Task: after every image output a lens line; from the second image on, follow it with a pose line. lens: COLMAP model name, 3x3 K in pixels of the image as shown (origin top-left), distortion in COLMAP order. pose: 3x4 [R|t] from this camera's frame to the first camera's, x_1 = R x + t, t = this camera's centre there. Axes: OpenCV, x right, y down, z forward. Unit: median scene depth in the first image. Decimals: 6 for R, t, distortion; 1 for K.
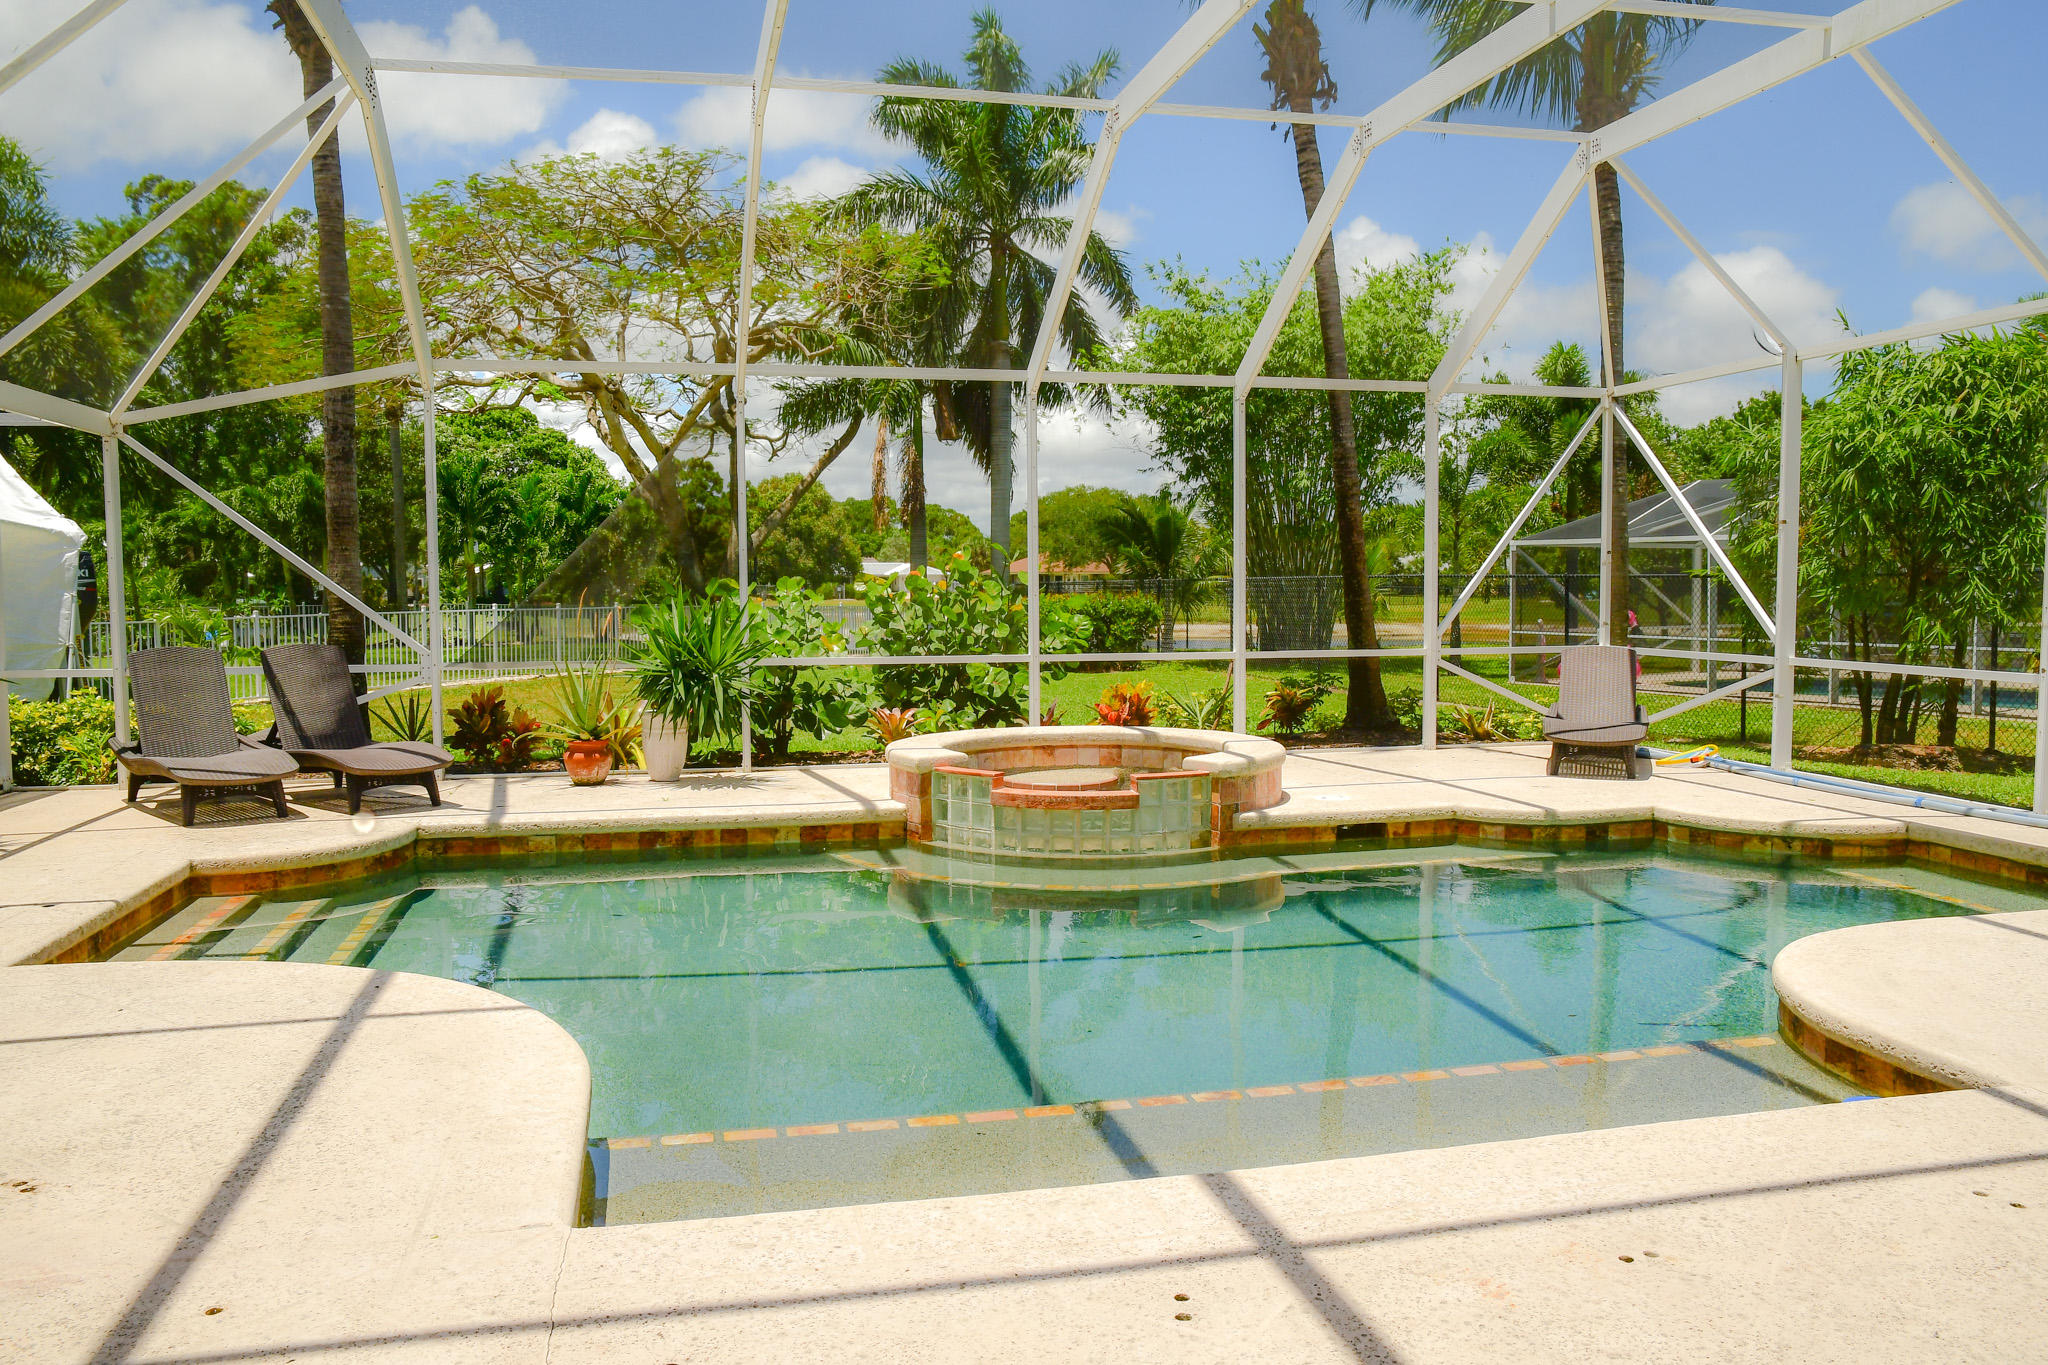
lens RADIAL K [[1530.5, 0, 1006.5], [0, 1530.5, 675.0], [0, 0, 1]] dist [-0.106242, 0.080798]
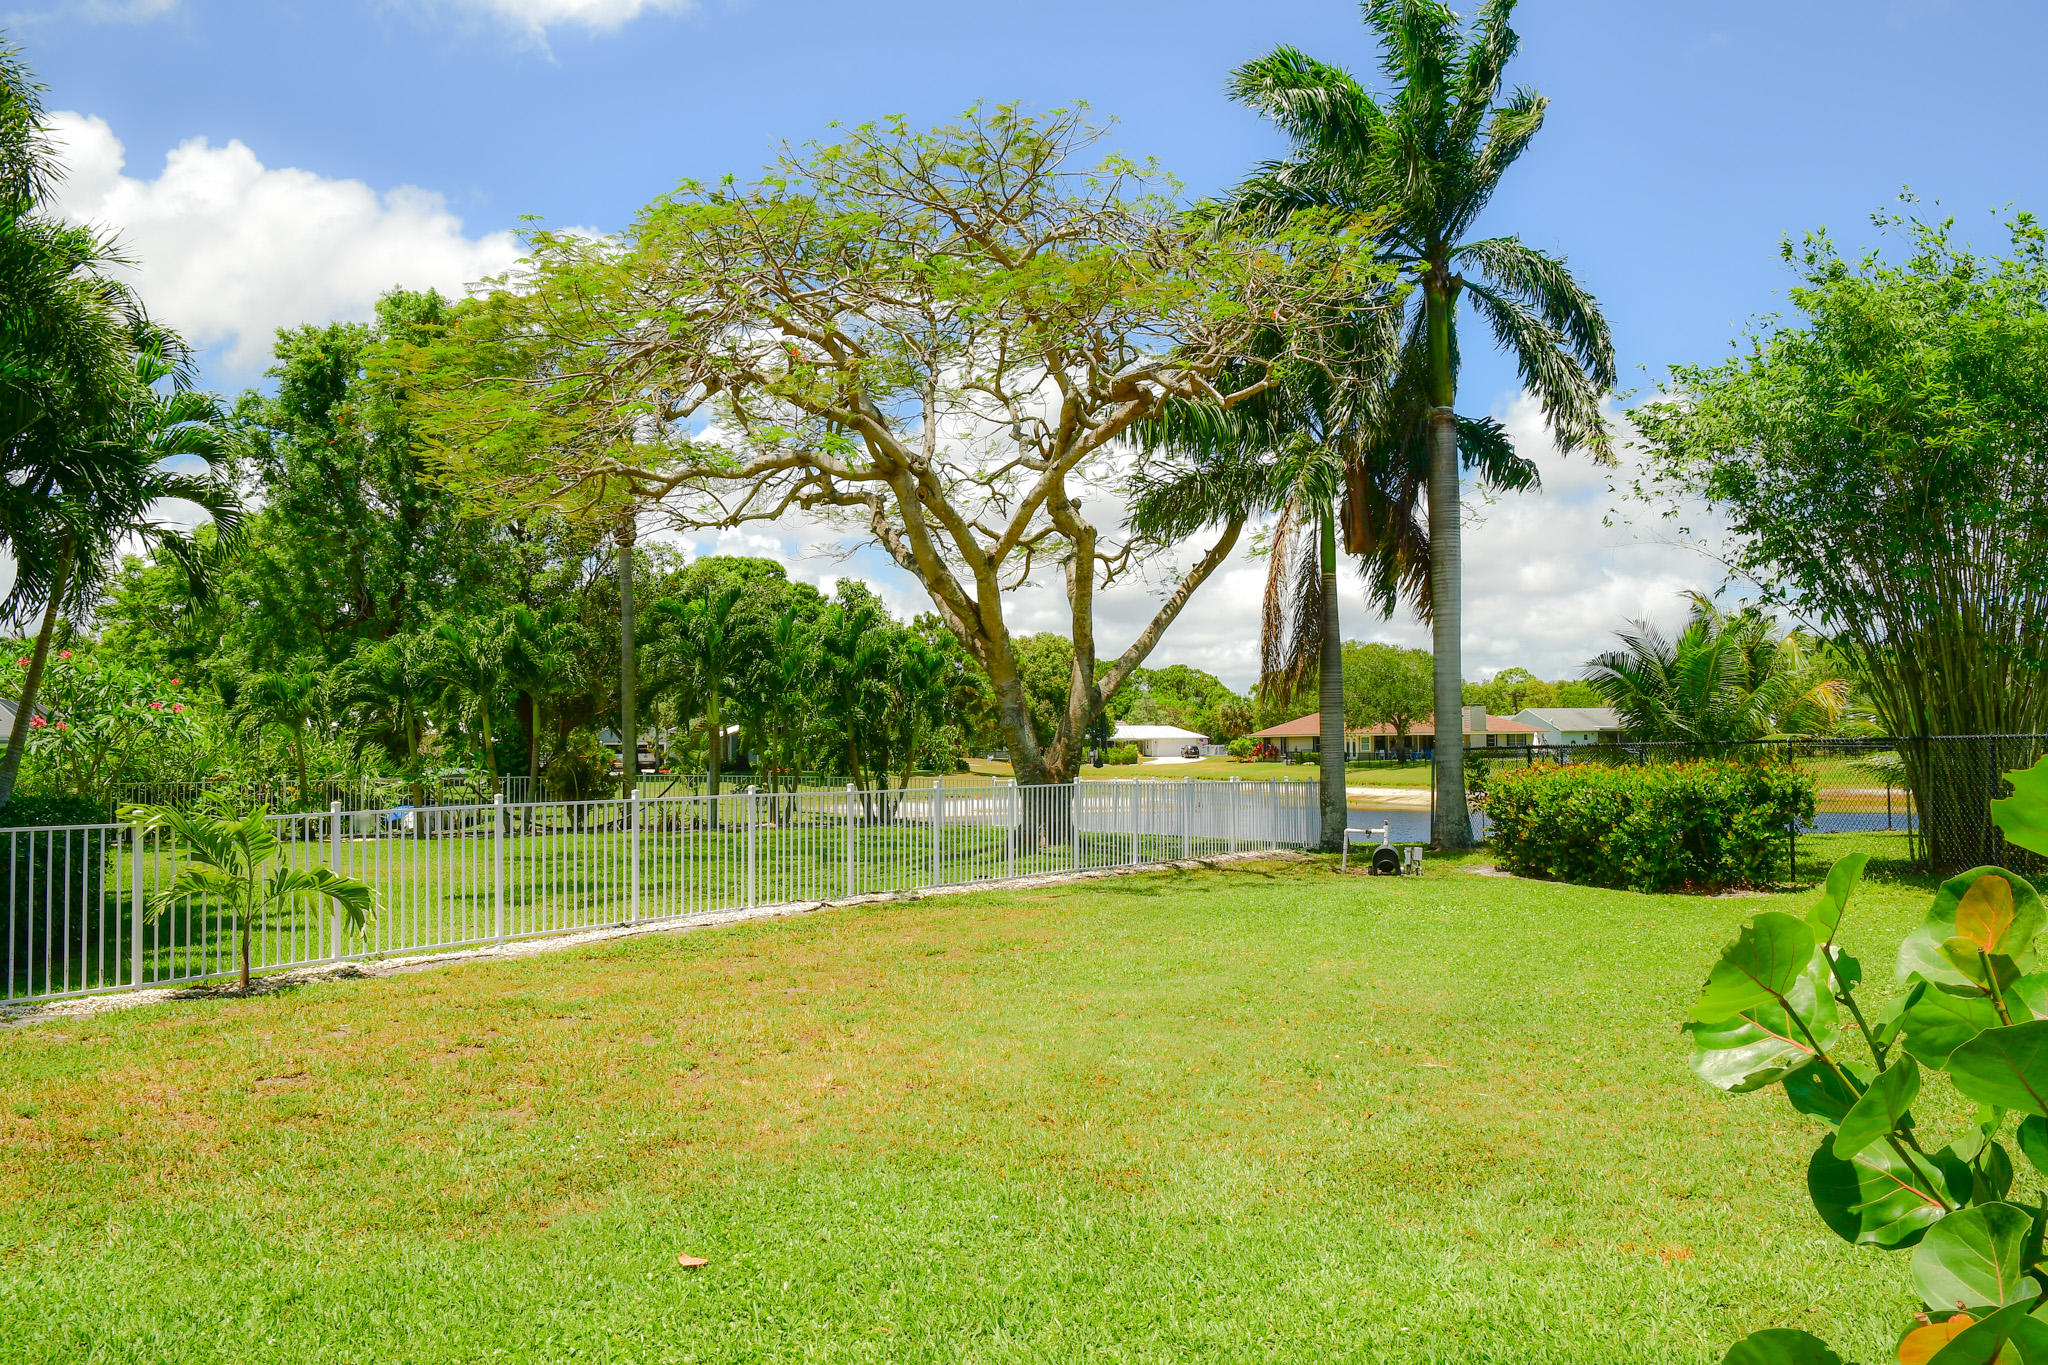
lens RADIAL K [[1530.5, 0, 1033.3], [0, 1530.5, 688.7], [0, 0, 1]] dist [-0.106242, 0.080798]
pose [[0.991947, -0.007701, -0.126422, -0.091828], [-0.004764, 0.995175, -0.098003, -0.015434], [0.126567, 0.097816, 0.987124, 0.243337]]
